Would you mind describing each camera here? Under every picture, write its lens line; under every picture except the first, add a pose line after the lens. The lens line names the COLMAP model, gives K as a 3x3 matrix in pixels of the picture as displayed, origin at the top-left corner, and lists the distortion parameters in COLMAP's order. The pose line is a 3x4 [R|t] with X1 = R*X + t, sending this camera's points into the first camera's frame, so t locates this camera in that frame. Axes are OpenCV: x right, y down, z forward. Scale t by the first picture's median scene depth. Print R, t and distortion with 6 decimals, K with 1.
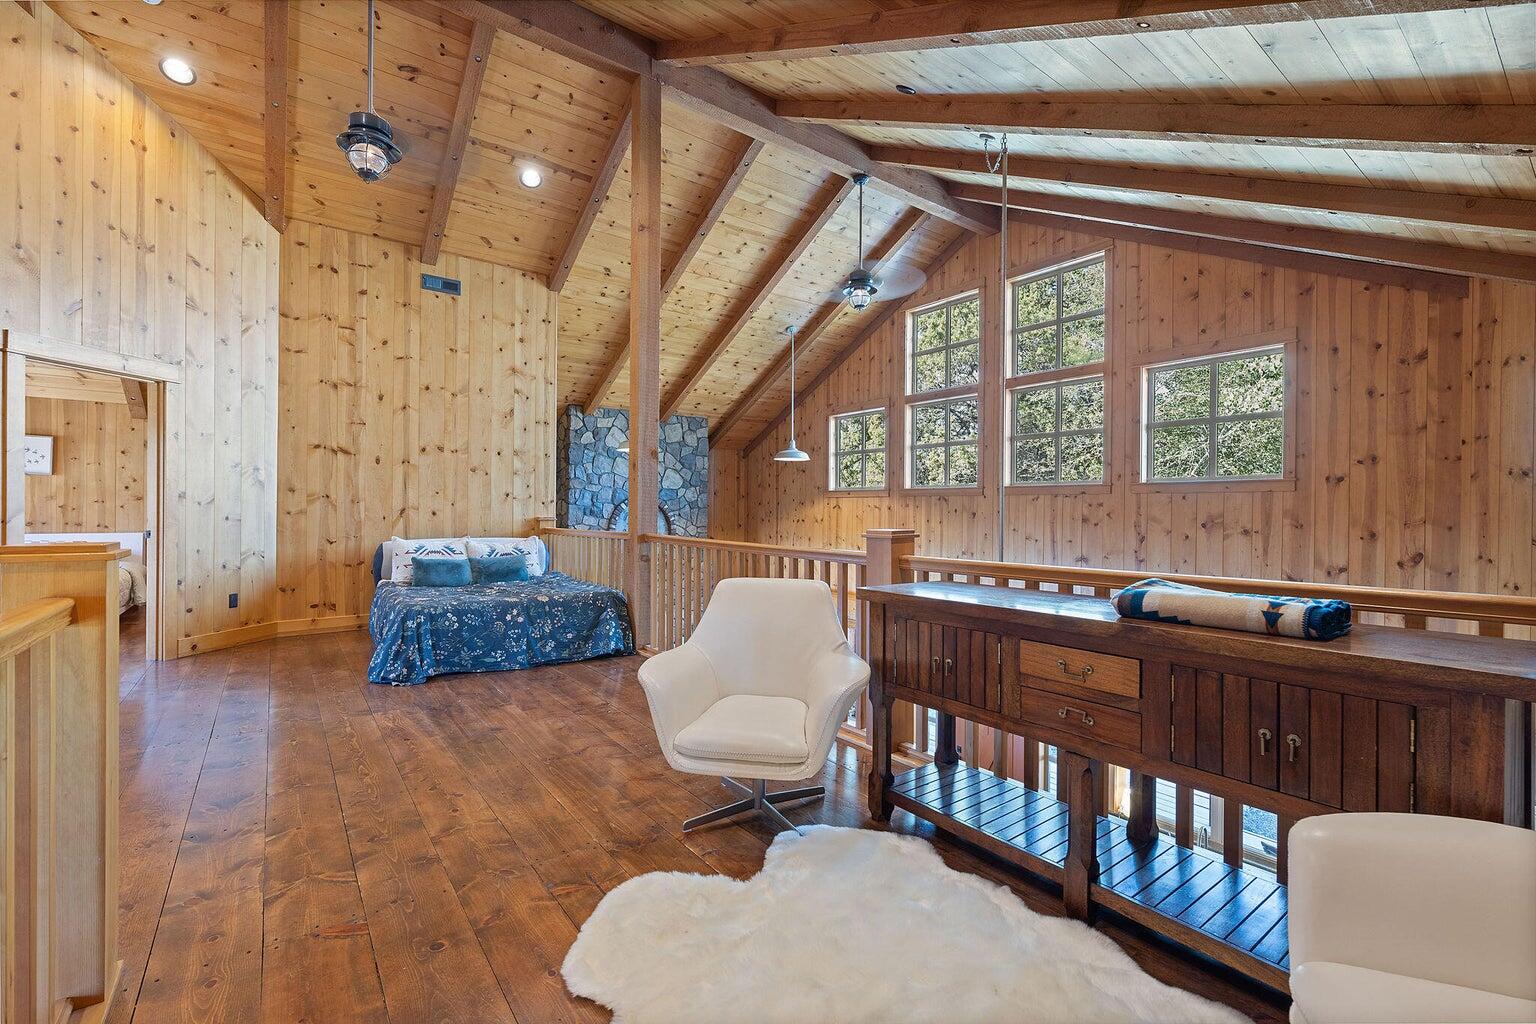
lens RADIAL K [[662.5, 0, 768.0], [0, 662.5, 511.0], [0, 0, 1]] dist [0.000053, -0.000508]
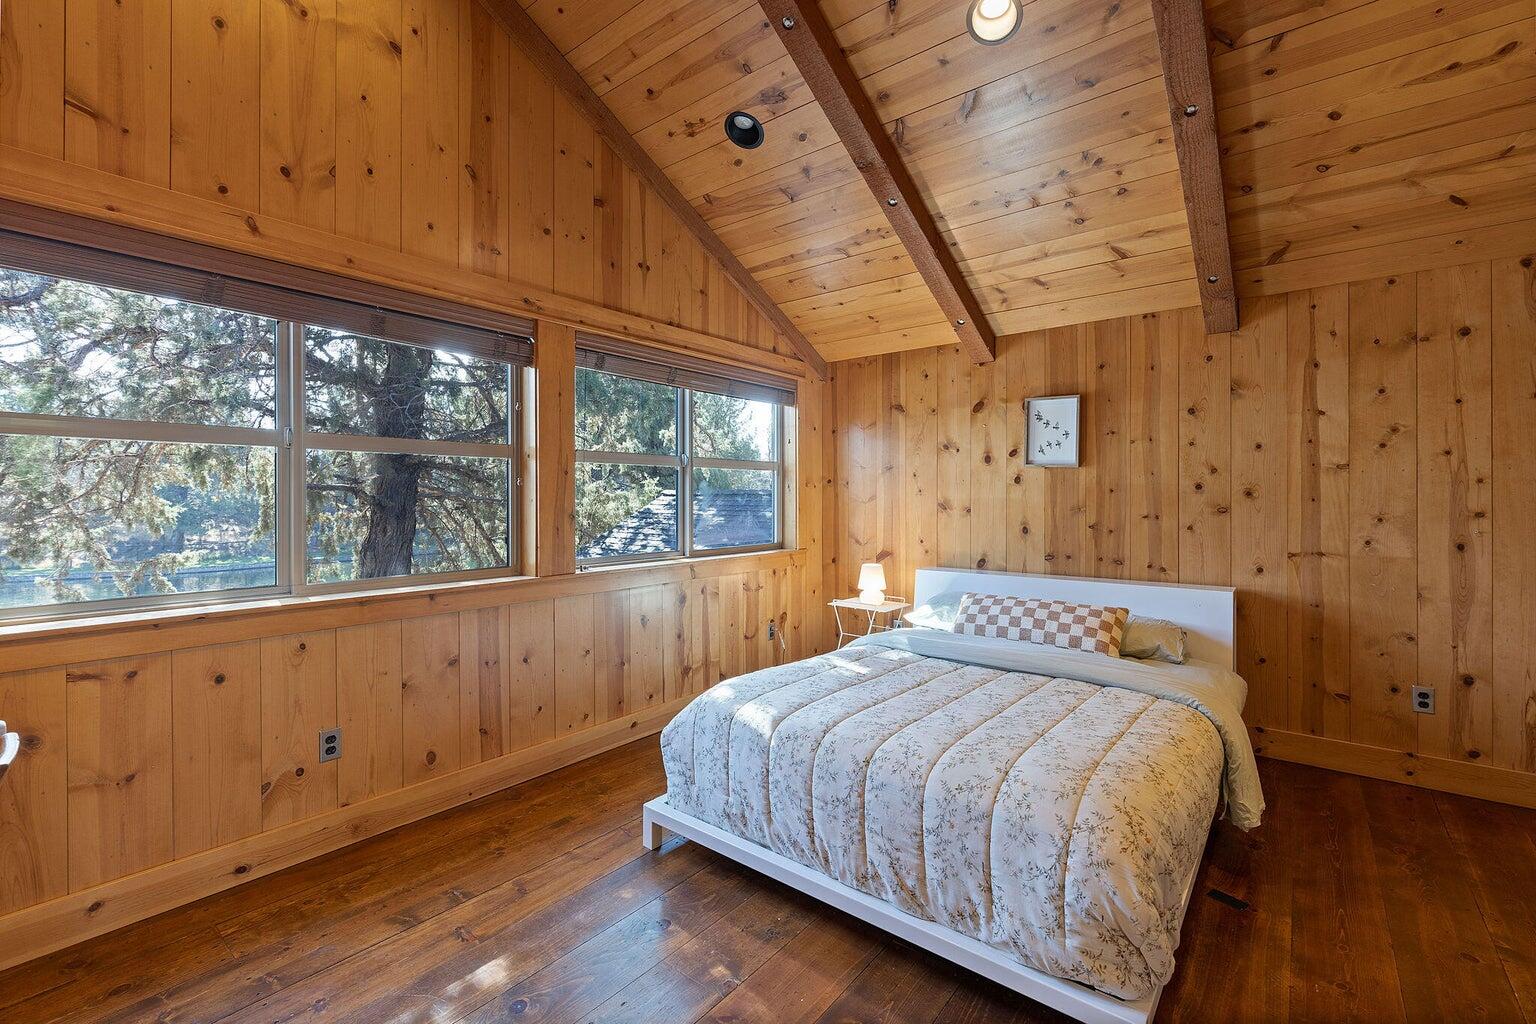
lens RADIAL K [[662.5, 0, 772.1], [0, 662.5, 500.4], [0, 0, 1]] dist [0.000053, -0.000508]
pose [[0.269385, -0.005969, -0.963014, -0.717733], [0.002997, 0.999981, -0.005360, -0.028581], [0.963028, -0.001442, 0.269398, 0.700012]]
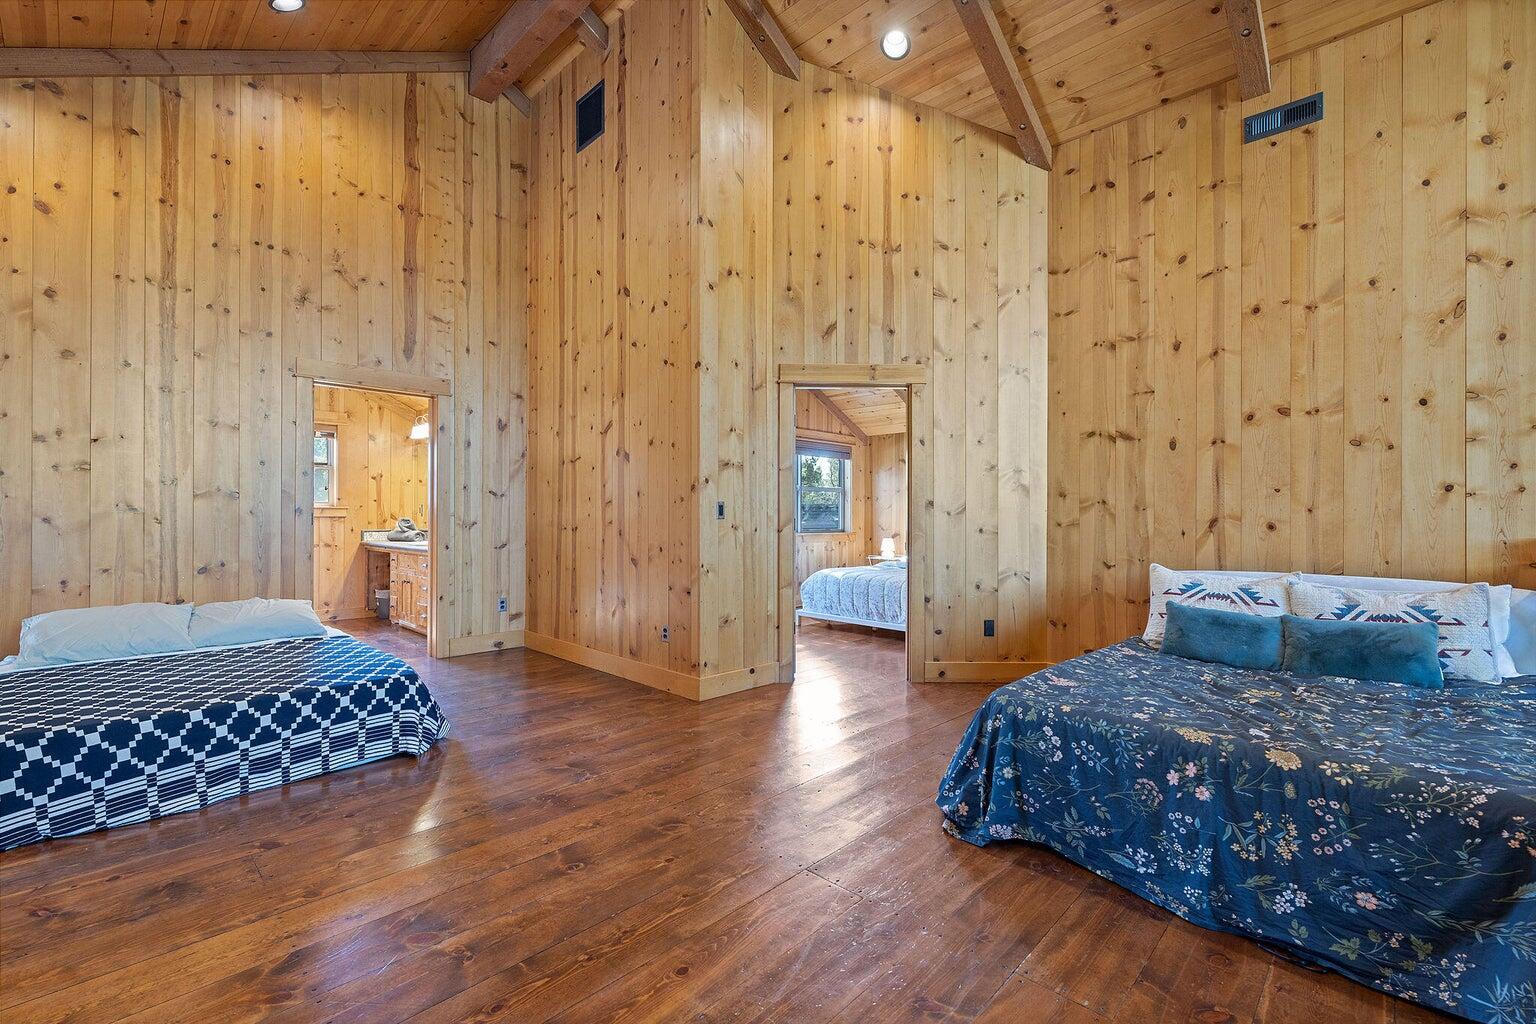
lens RADIAL K [[662.5, 0, 757.6], [0, 662.5, 513.9], [0, 0, 1]] dist [0.000053, -0.000508]
pose [[0.160043, -0.012666, -0.987029, -0.015448], [-0.001477, 0.999913, -0.013071, 0.000752], [0.987109, 0.003550, 0.160010, 0.488717]]
